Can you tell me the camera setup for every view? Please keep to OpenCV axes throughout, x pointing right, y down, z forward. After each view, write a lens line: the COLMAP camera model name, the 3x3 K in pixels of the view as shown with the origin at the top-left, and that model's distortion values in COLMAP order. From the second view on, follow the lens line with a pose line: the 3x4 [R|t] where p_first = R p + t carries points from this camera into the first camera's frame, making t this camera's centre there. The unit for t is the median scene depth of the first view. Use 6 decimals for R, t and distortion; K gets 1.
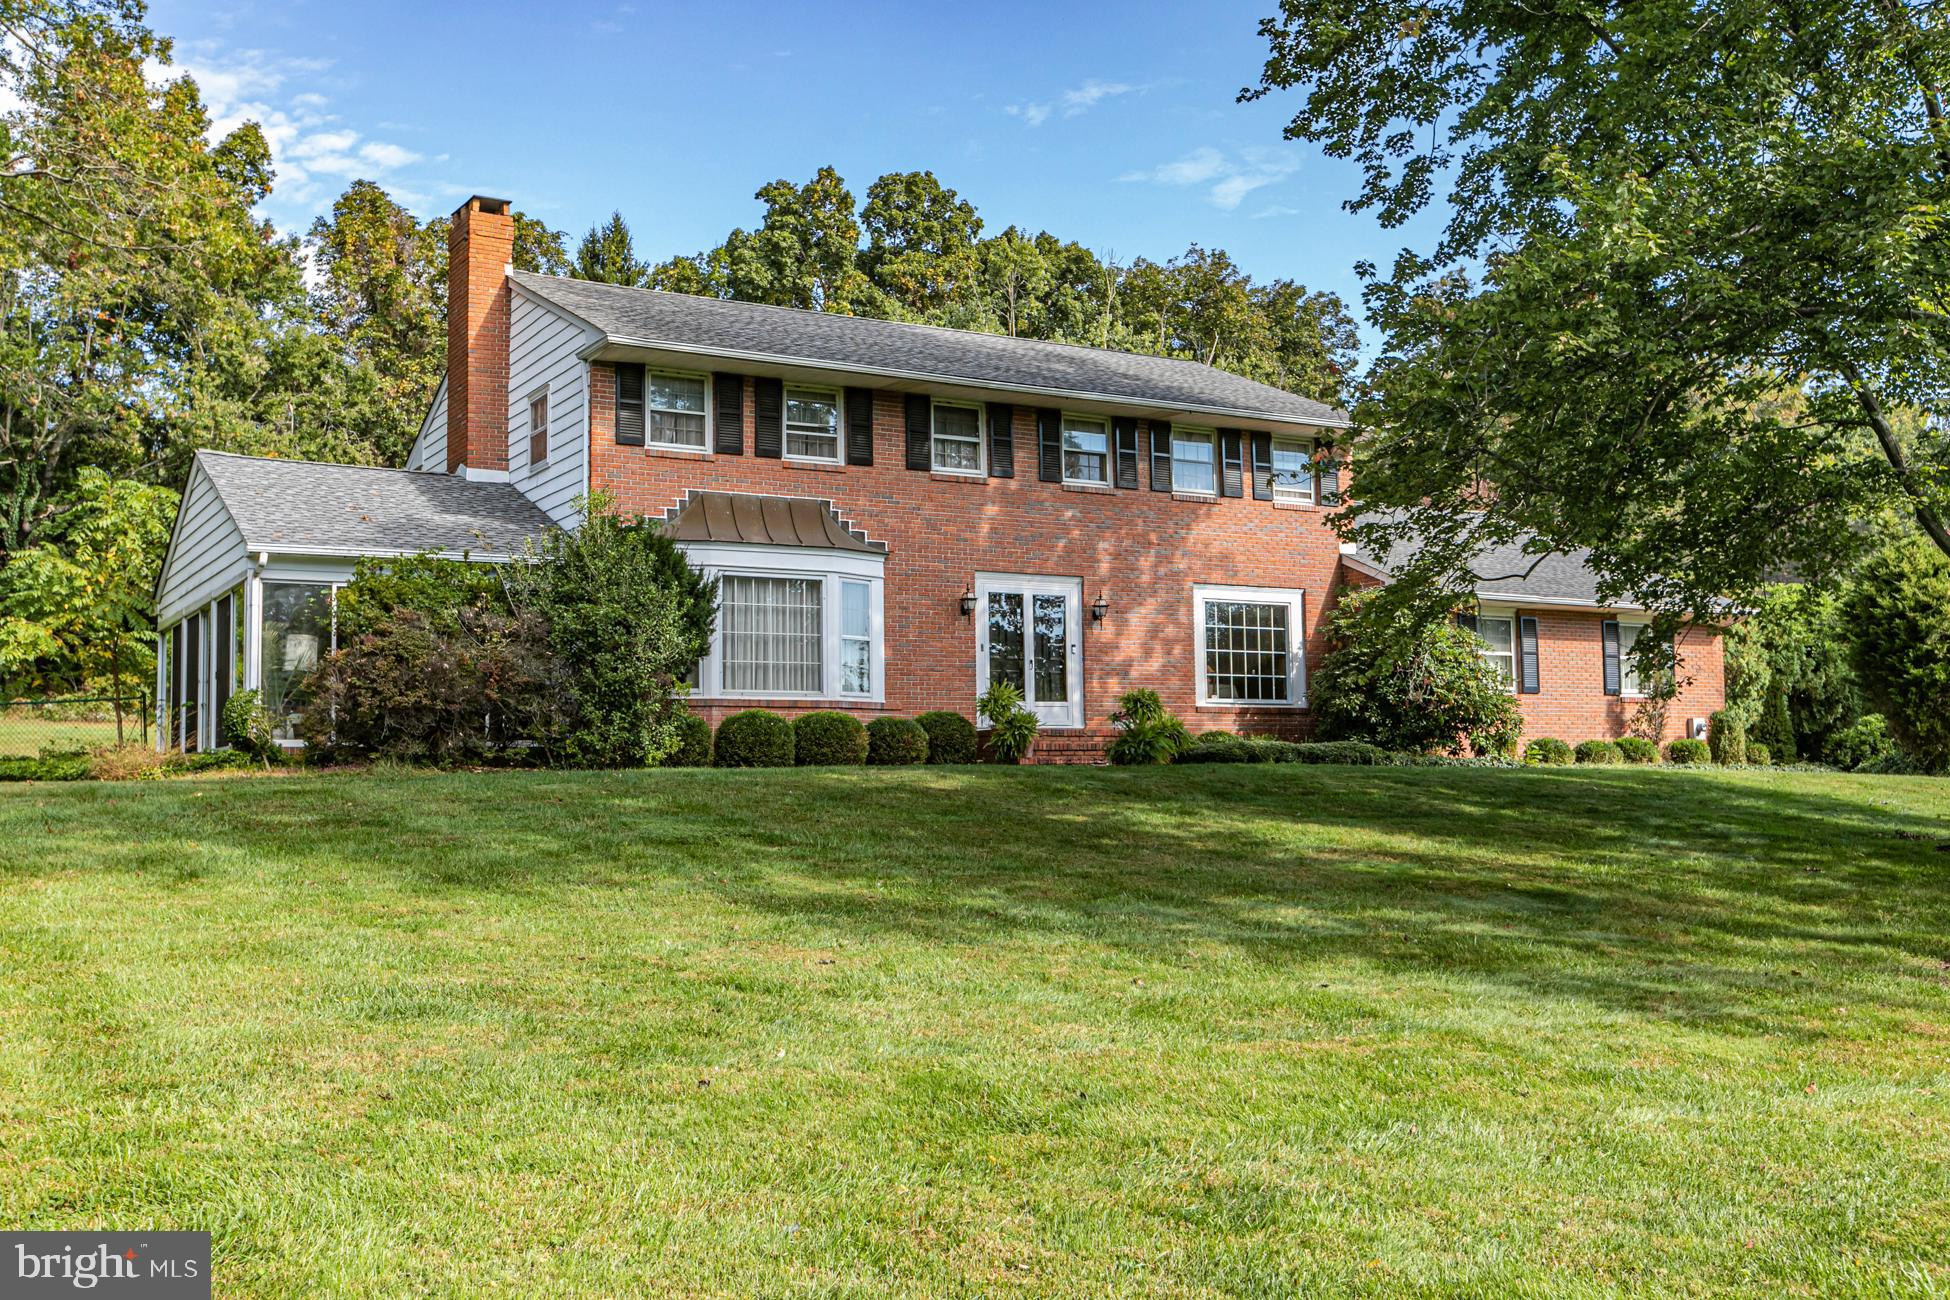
lens RADIAL K [[1909.6, 0, 966.7], [0, 1909.6, 648.2], [0, 0, 1]] dist [-0.001041, 0.000000]
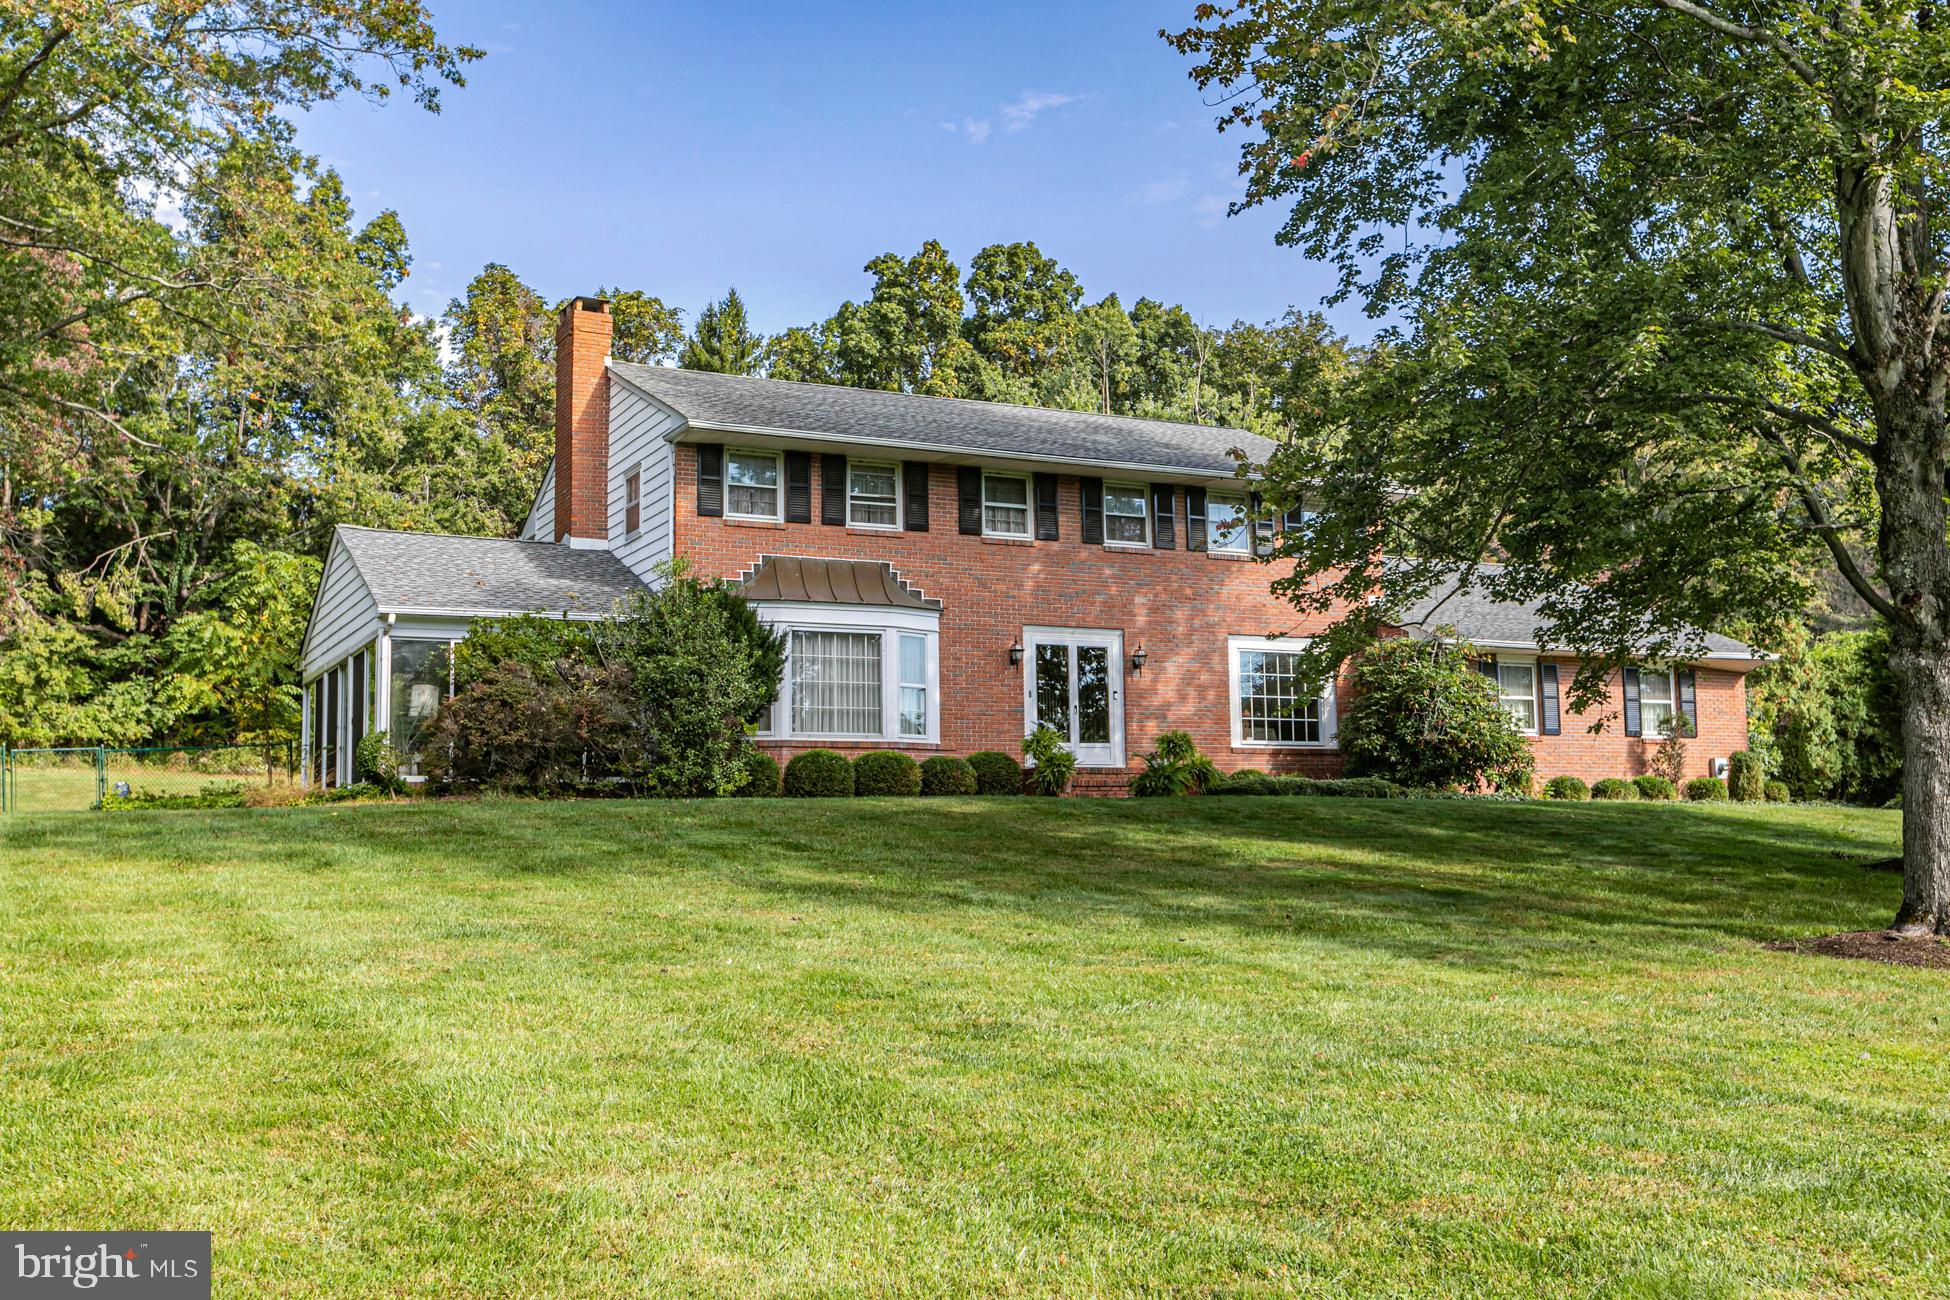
lens RADIAL K [[1909.6, 0, 963.2], [0, 1909.6, 646.8], [0, 0, 1]] dist [-0.001041, 0.000000]
pose [[0.997647, -0.007940, -0.068101, 0.044455], [0.005842, 0.999504, -0.030943, 0.006197], [0.068313, 0.030472, 0.997198, -0.103404]]
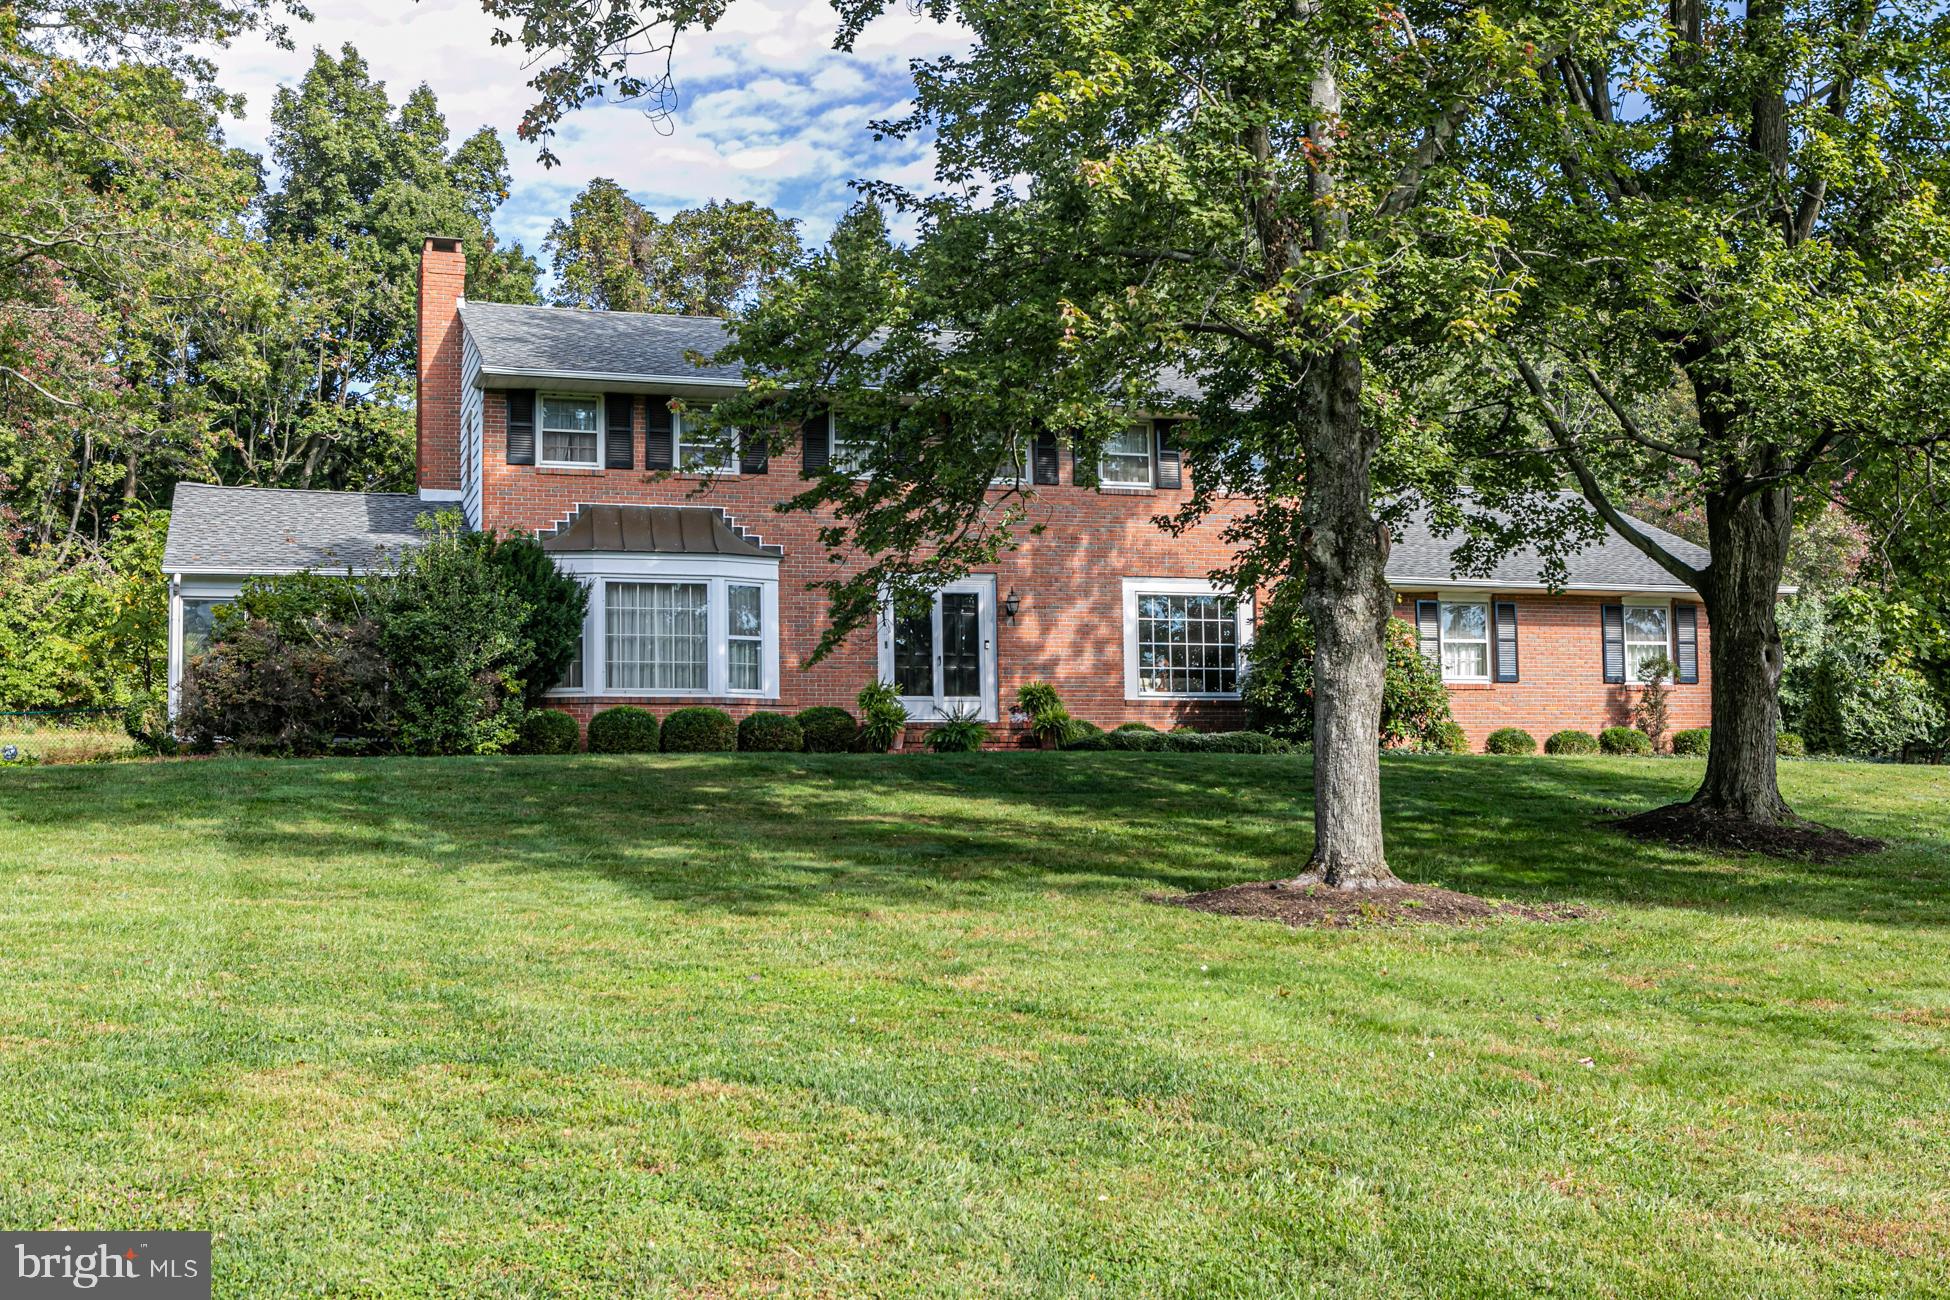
lens RADIAL K [[2198.6, 0, 940.8], [0, 2198.6, 690.1], [0, 0, 1]] dist [-0.026463, 0.000000]
pose [[0.974747, -0.015447, -0.222778, 0.297736], [0.018672, 0.999749, 0.012378, 0.009917], [0.222531, -0.016226, 0.974791, -0.148995]]
